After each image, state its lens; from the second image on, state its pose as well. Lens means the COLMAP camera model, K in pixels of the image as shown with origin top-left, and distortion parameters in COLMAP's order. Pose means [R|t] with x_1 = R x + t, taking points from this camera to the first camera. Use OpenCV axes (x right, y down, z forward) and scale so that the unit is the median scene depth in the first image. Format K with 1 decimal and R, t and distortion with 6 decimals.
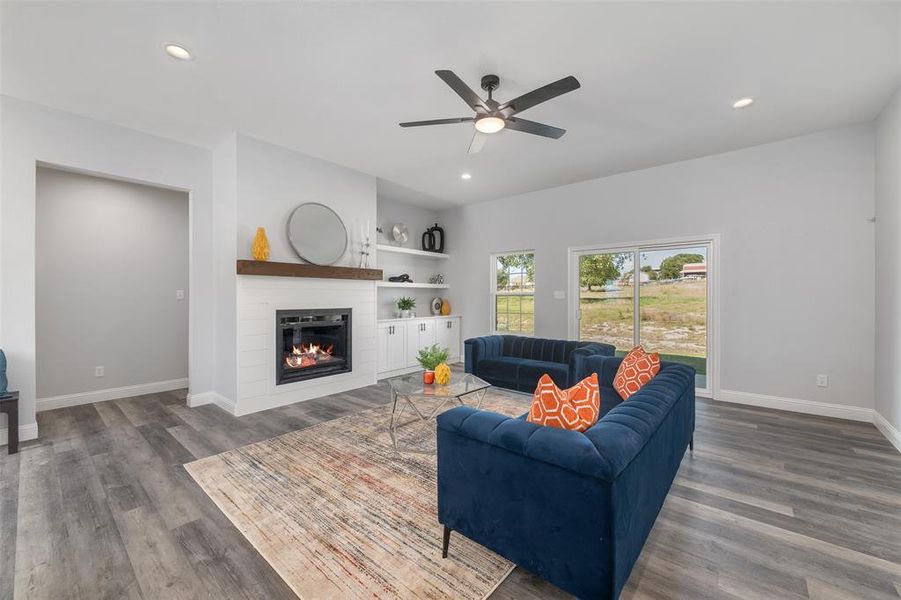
lens RADIAL K [[358.0, 0, 449.8], [0, 358.0, 297.1], [0, 0, 1]] dist [0.000476, 0.000185]
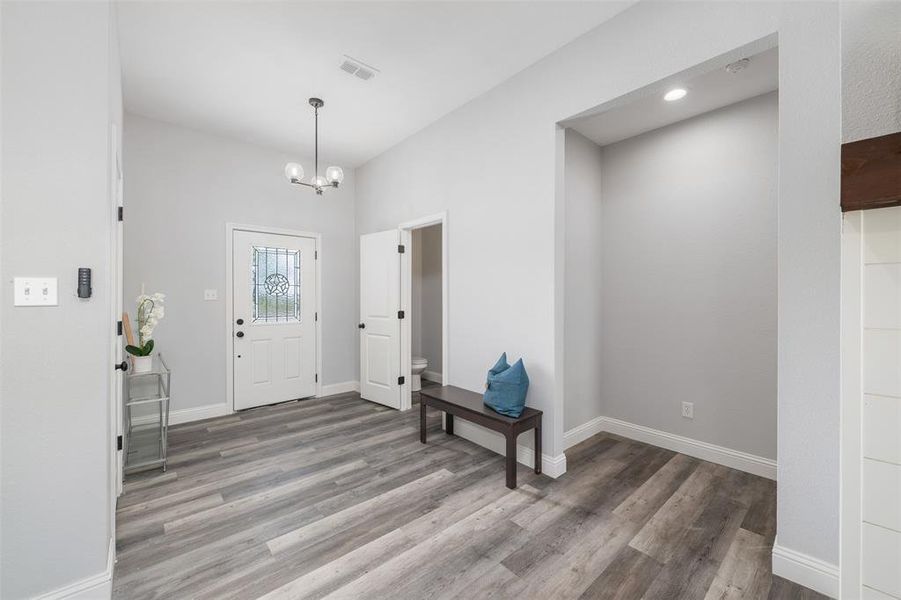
lens RADIAL K [[358.0, 0, 449.8], [0, 358.0, 297.1], [0, 0, 1]] dist [0.000476, 0.000185]
pose [[-0.140423, 0.004323, -0.990082, -0.356112], [-0.002374, 0.999986, 0.004703, -0.003805], [0.990089, 0.003011, -0.140411, 0.897378]]
